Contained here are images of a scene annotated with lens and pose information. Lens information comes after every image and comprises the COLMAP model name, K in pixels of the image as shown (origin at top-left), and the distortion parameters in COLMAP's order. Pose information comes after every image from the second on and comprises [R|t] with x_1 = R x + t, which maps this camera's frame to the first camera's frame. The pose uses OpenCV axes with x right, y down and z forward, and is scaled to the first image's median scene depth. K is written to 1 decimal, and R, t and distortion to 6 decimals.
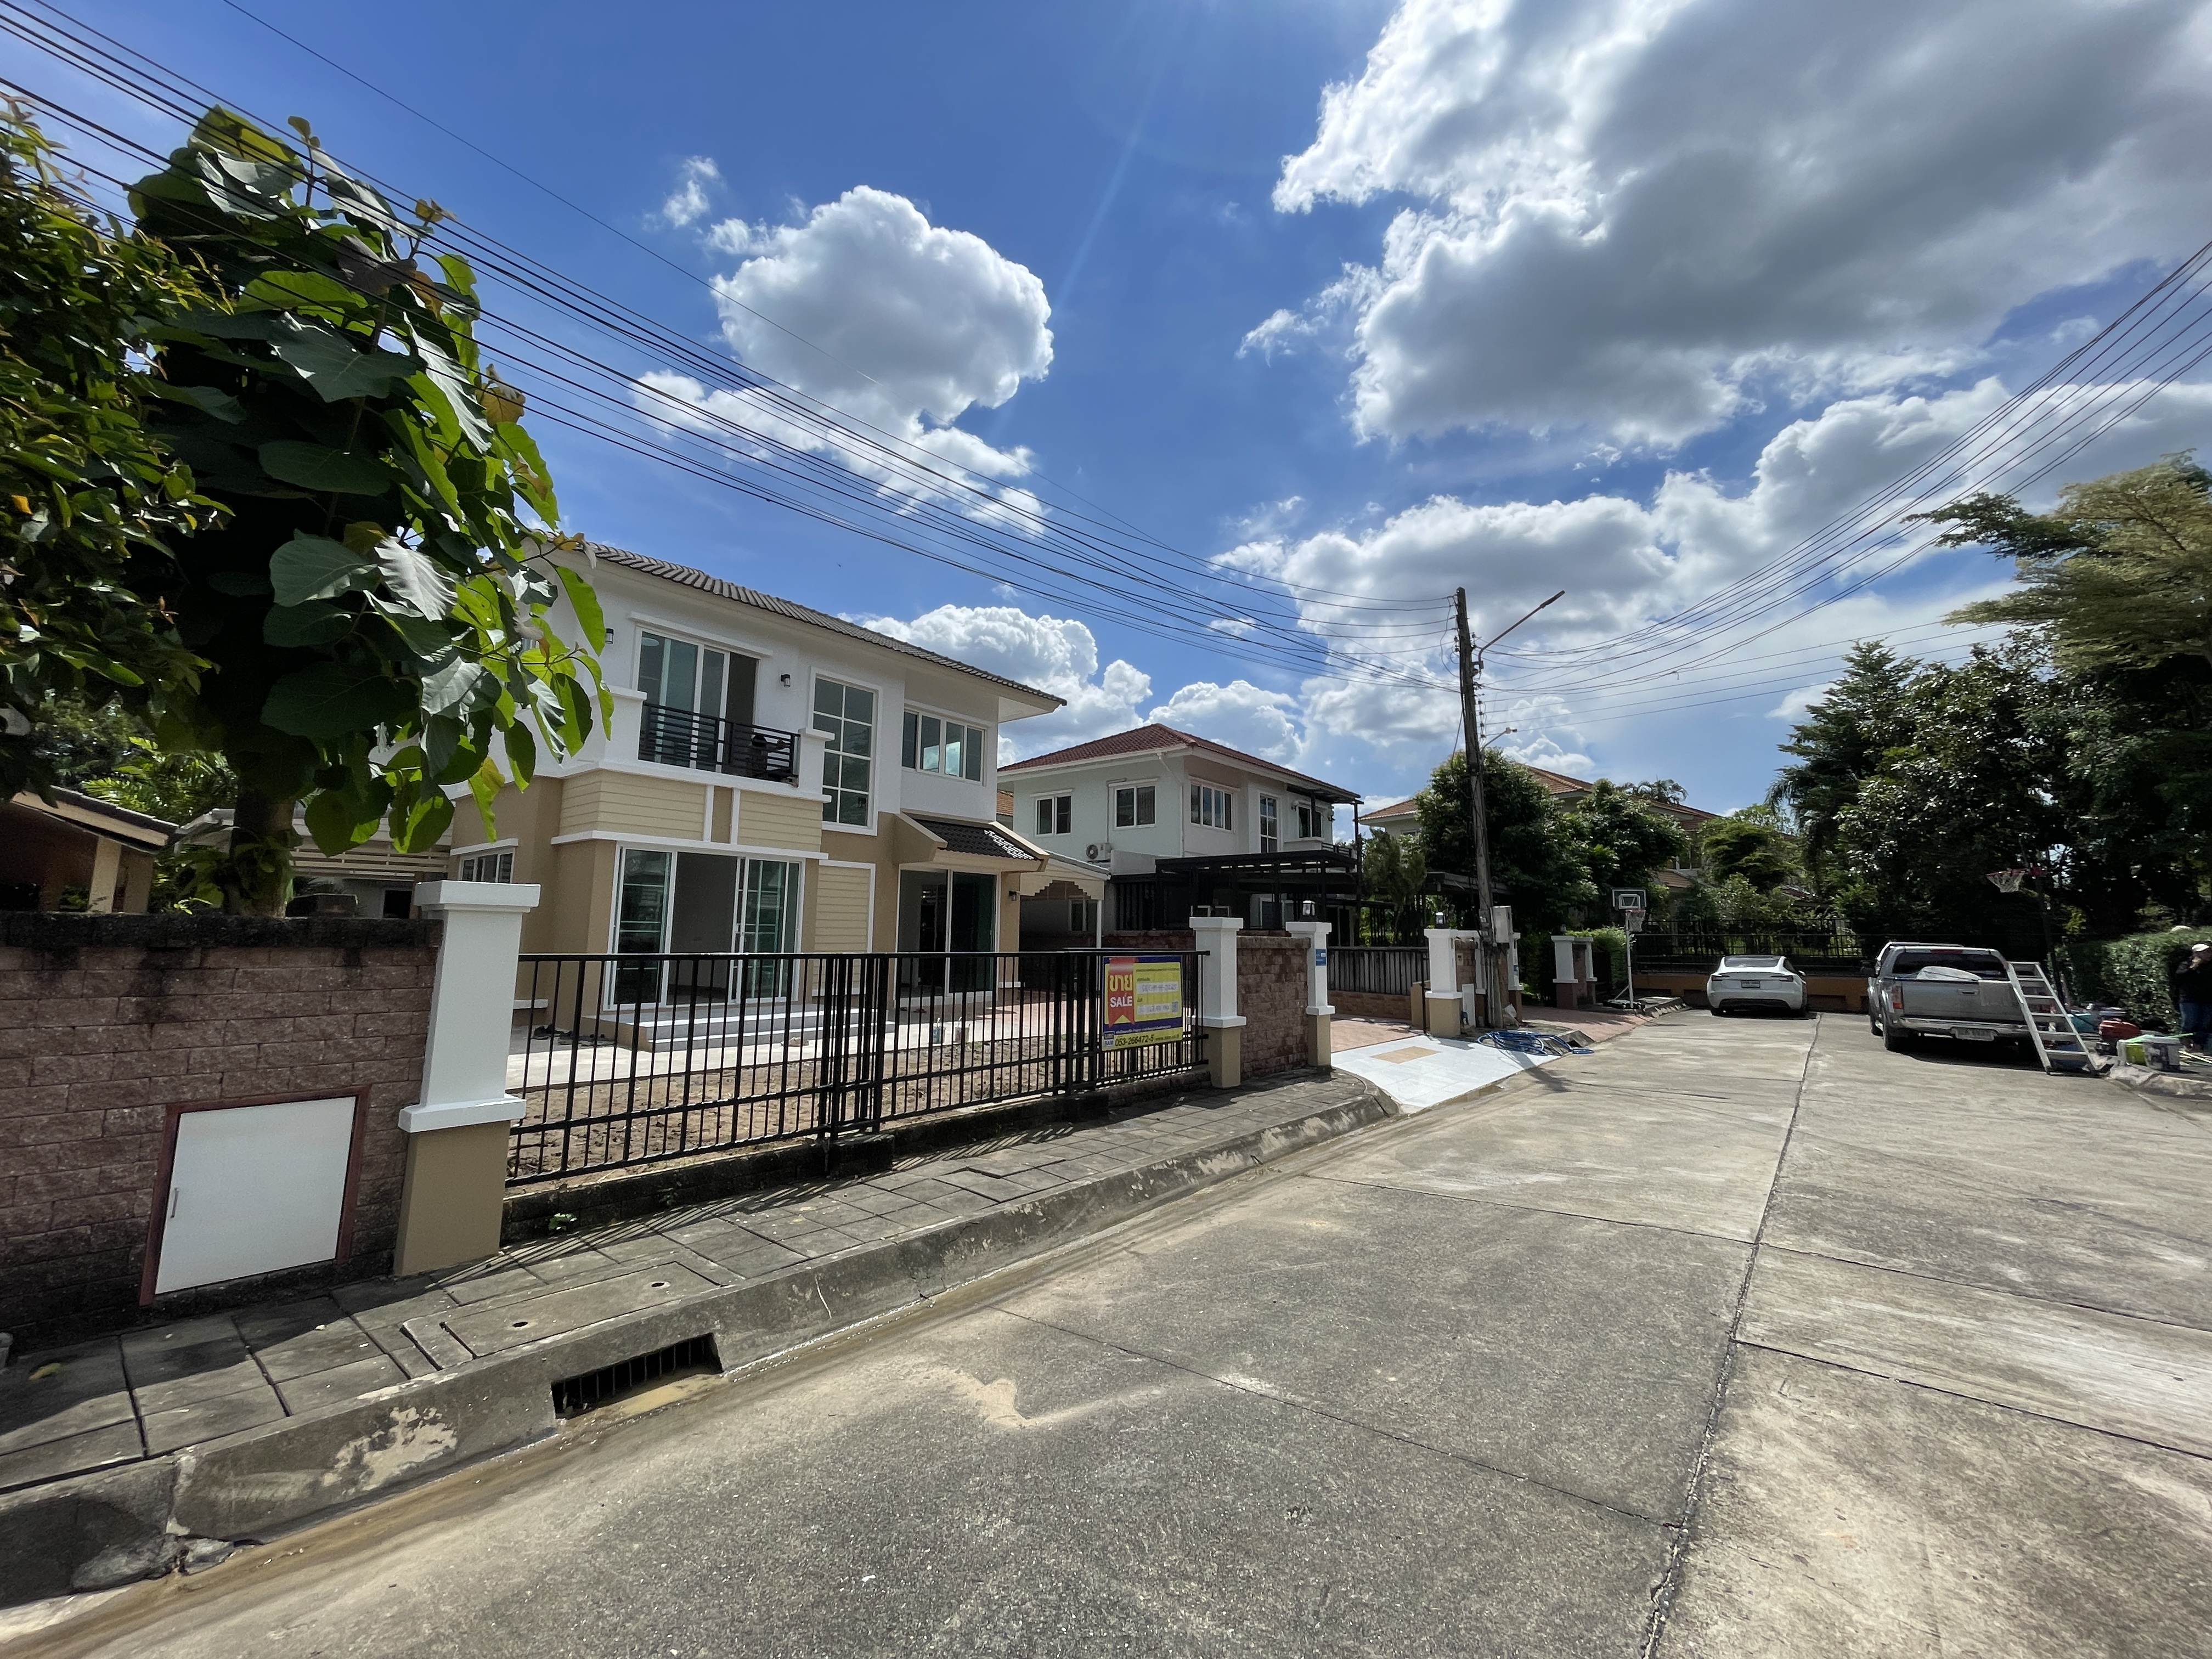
lens RADIAL K [[910.3, 0, 1107.5], [0, 910.3, 828.5], [0, 0, 1]] dist [-0.000010, -0.000908]
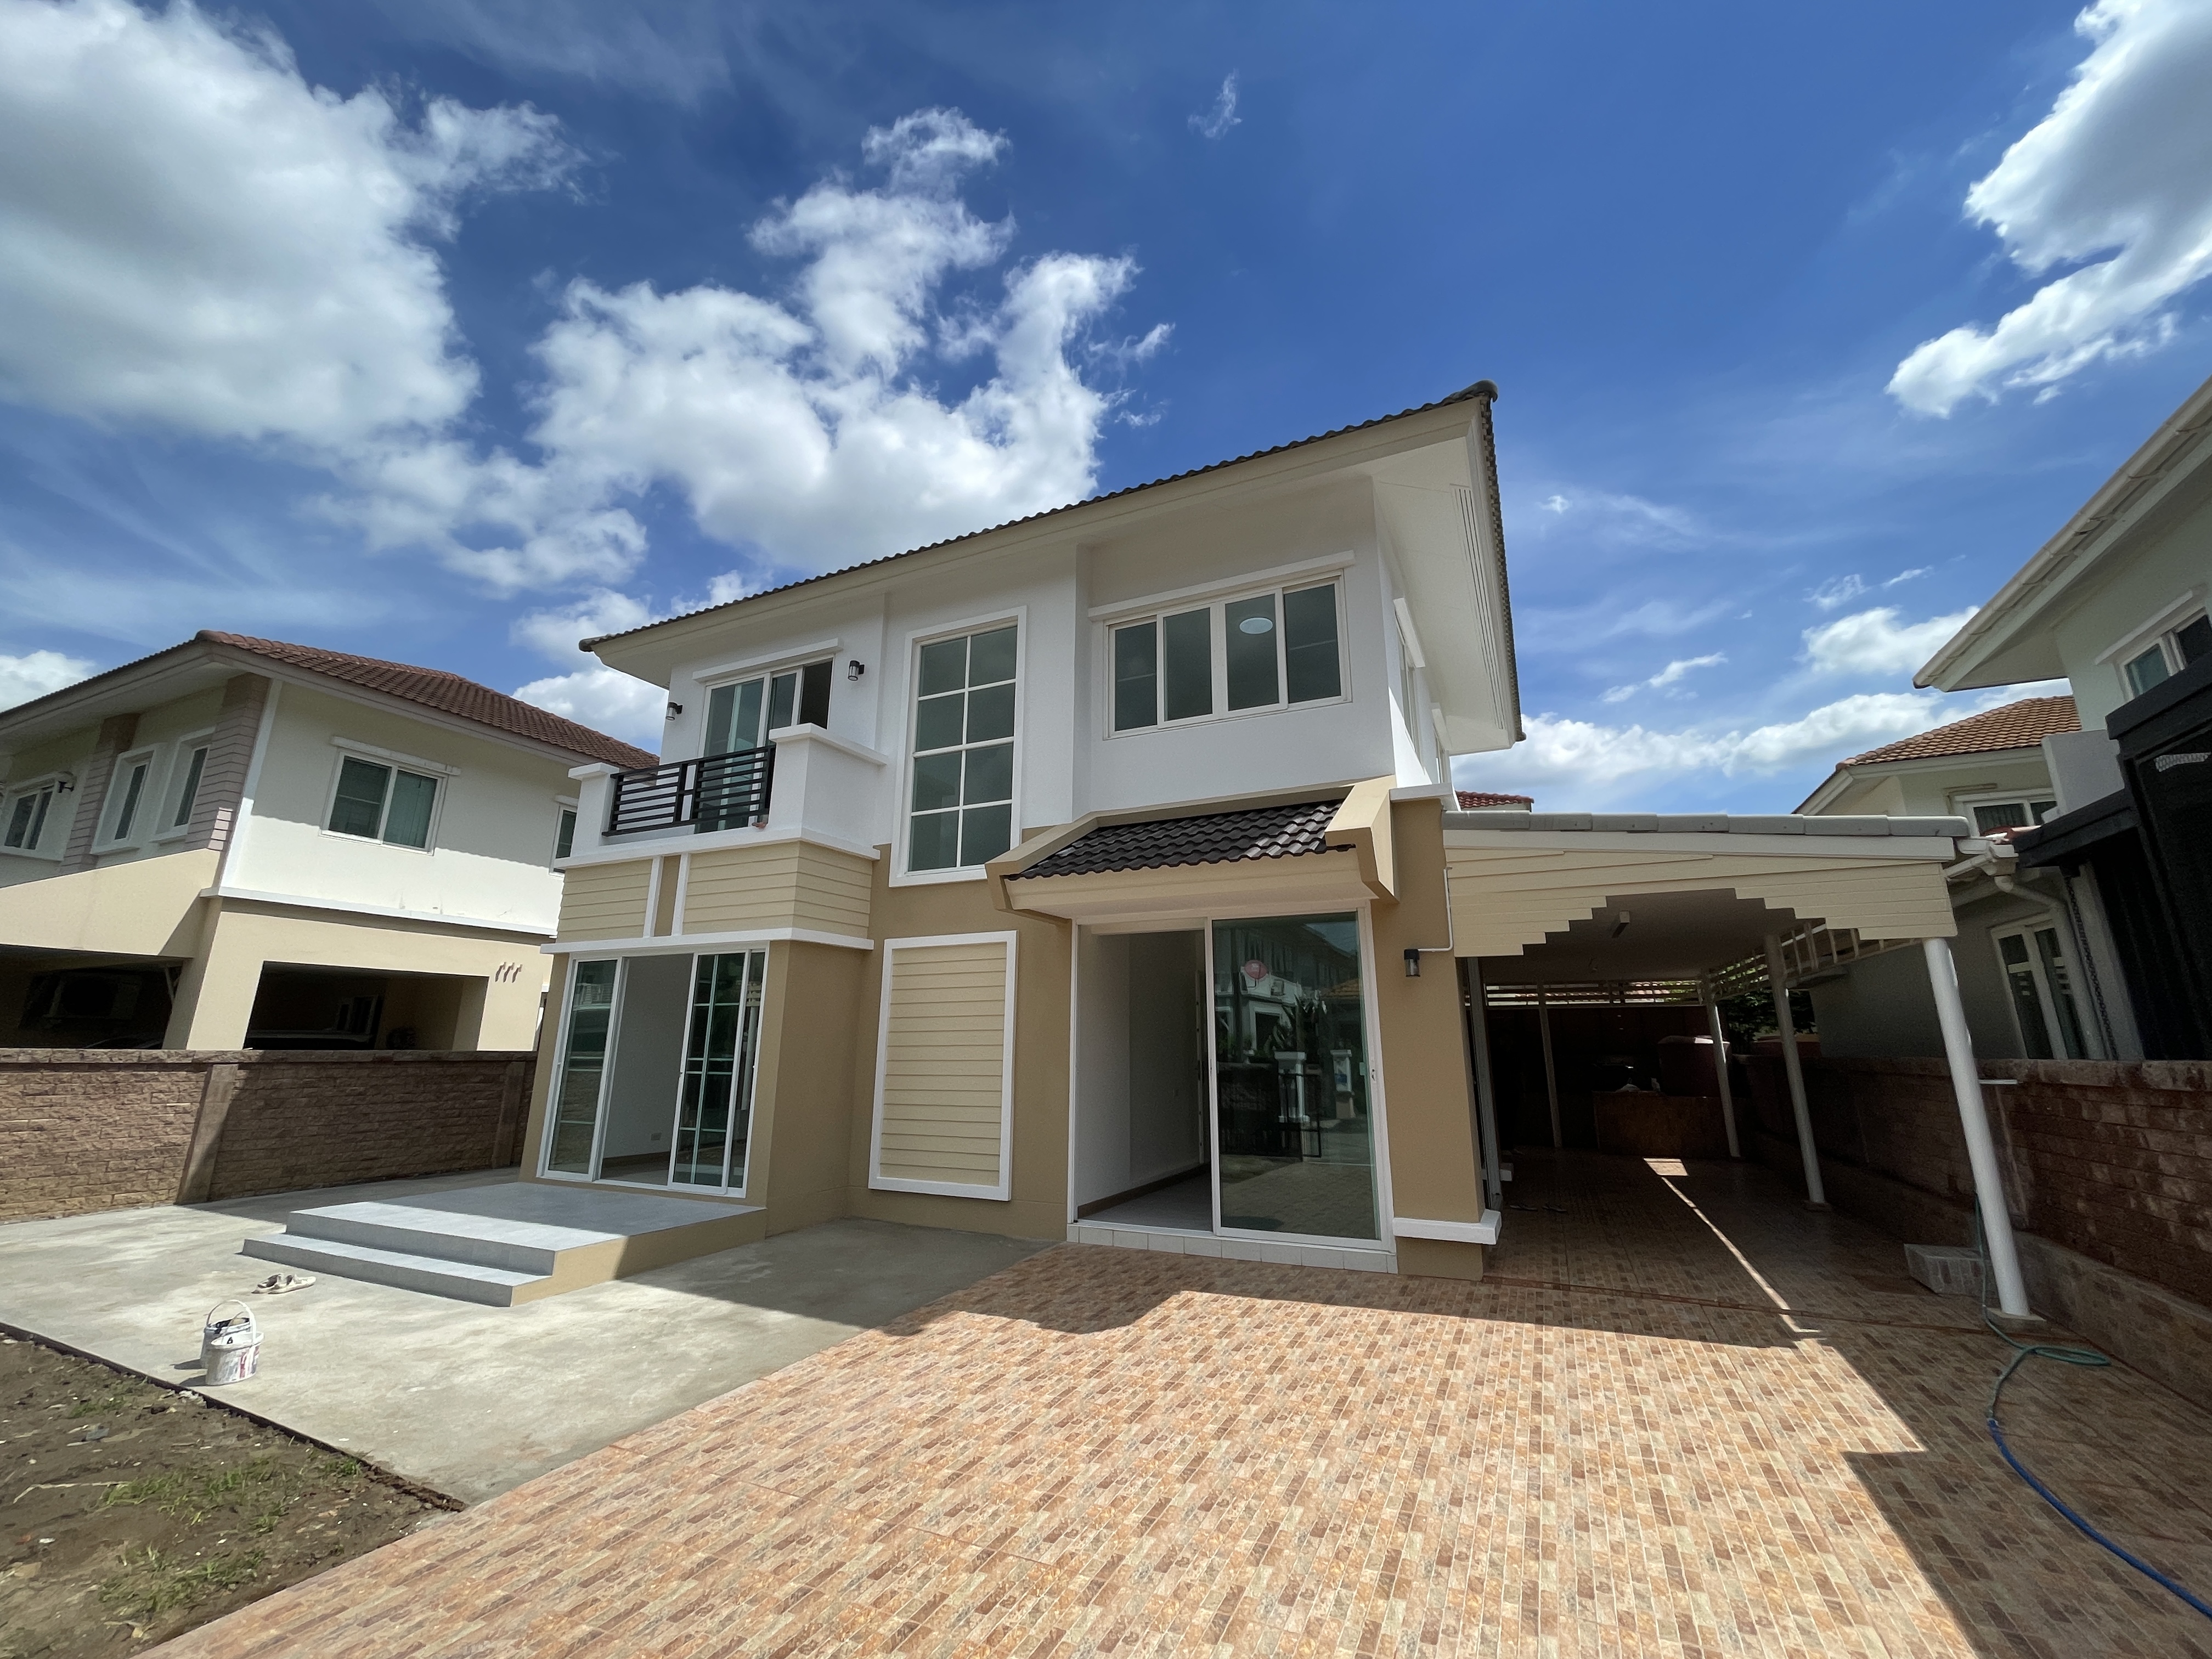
lens RADIAL K [[910.3, 0, 1123.9], [0, 910.3, 820.3], [0, 0, 1]] dist [-0.000010, -0.000908]
pose [[0.232061, -0.242628, -0.941955, 0.270814], [0.120467, 0.968104, -0.219685, 0.104662], [0.965212, -0.062494, 0.253889, 0.992526]]
